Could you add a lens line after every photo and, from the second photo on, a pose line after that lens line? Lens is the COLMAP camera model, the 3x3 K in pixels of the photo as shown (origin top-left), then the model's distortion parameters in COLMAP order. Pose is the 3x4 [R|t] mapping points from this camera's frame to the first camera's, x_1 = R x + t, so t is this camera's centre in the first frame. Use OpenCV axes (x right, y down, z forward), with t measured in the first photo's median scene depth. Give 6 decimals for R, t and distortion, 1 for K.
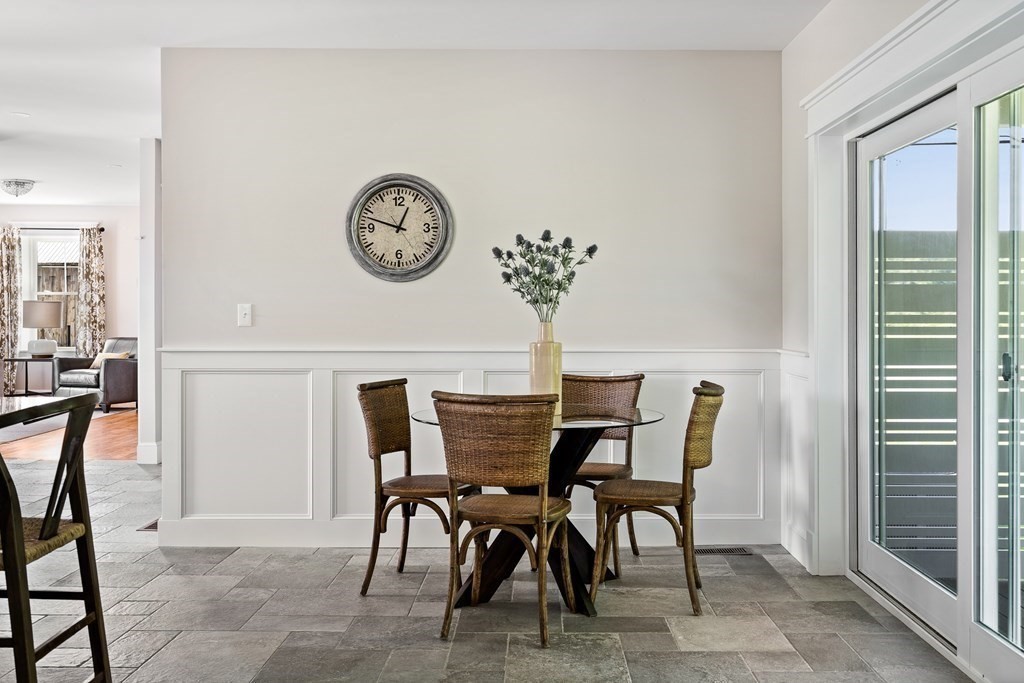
lens RADIAL K [[964.5, 0, 503.5], [0, 964.5, 320.7], [0, 0, 1]] dist [0.021104, -0.001142]
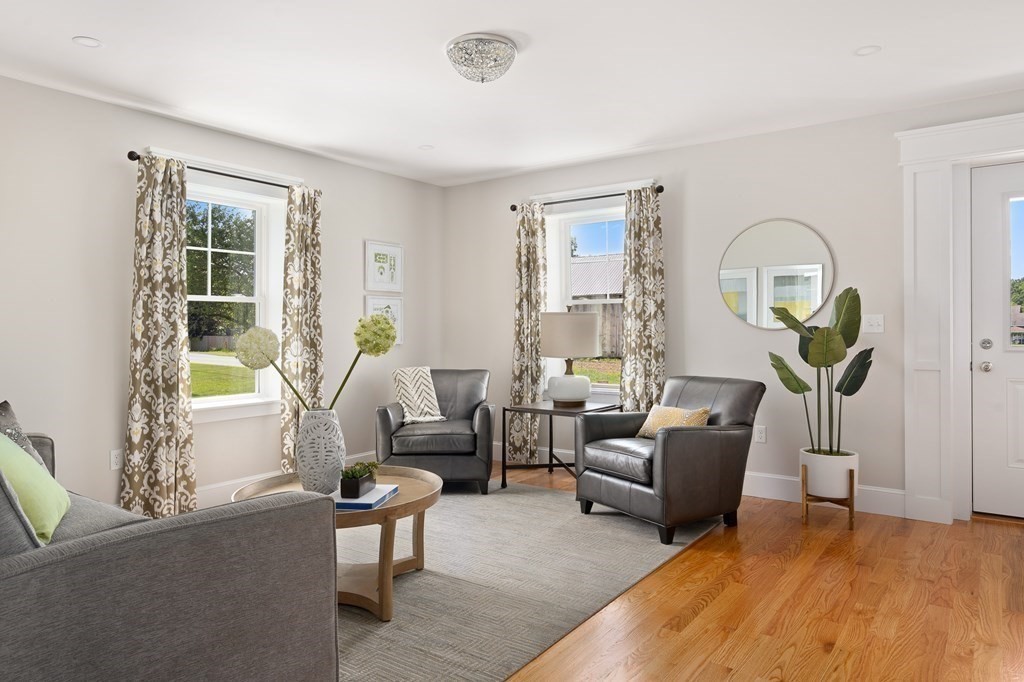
lens RADIAL K [[674.7, 0, 513.4], [0, 674.7, 334.2], [0, 0, 1]] dist [0.015001, 0.001006]
pose [[0.815338, -0.003921, -0.578972, -0.251619], [0.003255, 0.999992, -0.002189, -0.005793], [0.578976, -0.000100, 0.815345, 0.617969]]
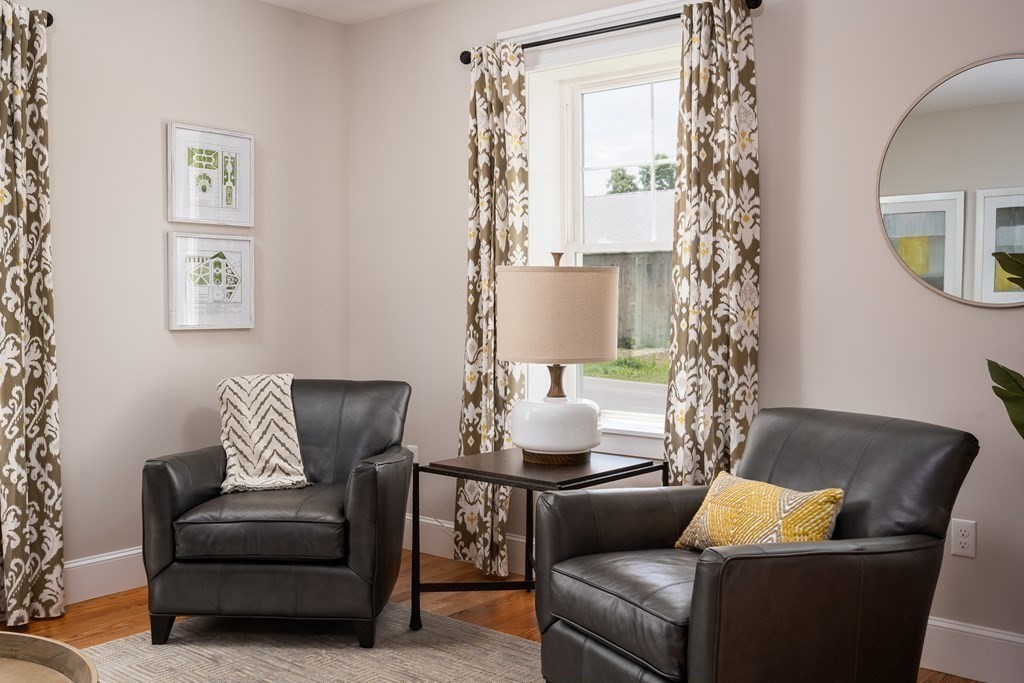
lens RADIAL K [[1012.0, 0, 515.0], [0, 1012.0, 343.8], [0, 0, 1]] dist [0.004712, -0.000002]
pose [[0.772244, 0.025299, -0.634822, -0.285021], [-0.004987, 0.999417, 0.033762, -0.007376], [0.635306, -0.022907, 0.771920, 0.739886]]
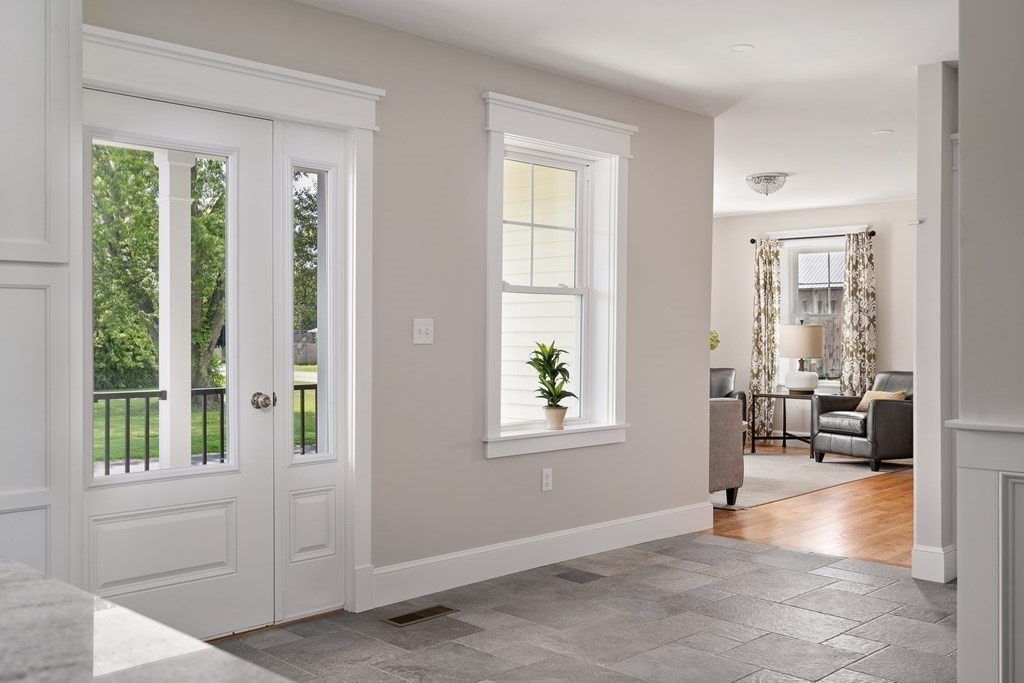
lens RADIAL K [[1012.0, 0, 515.0], [0, 1012.0, 343.8], [0, 0, 1]] dist [0.004712, -0.000002]
pose [[0.736283, 0.001414, -0.676672, -0.071655], [-0.002991, 0.999995, -0.001164, -0.002638], [0.676667, 0.002881, 0.736284, 0.198056]]
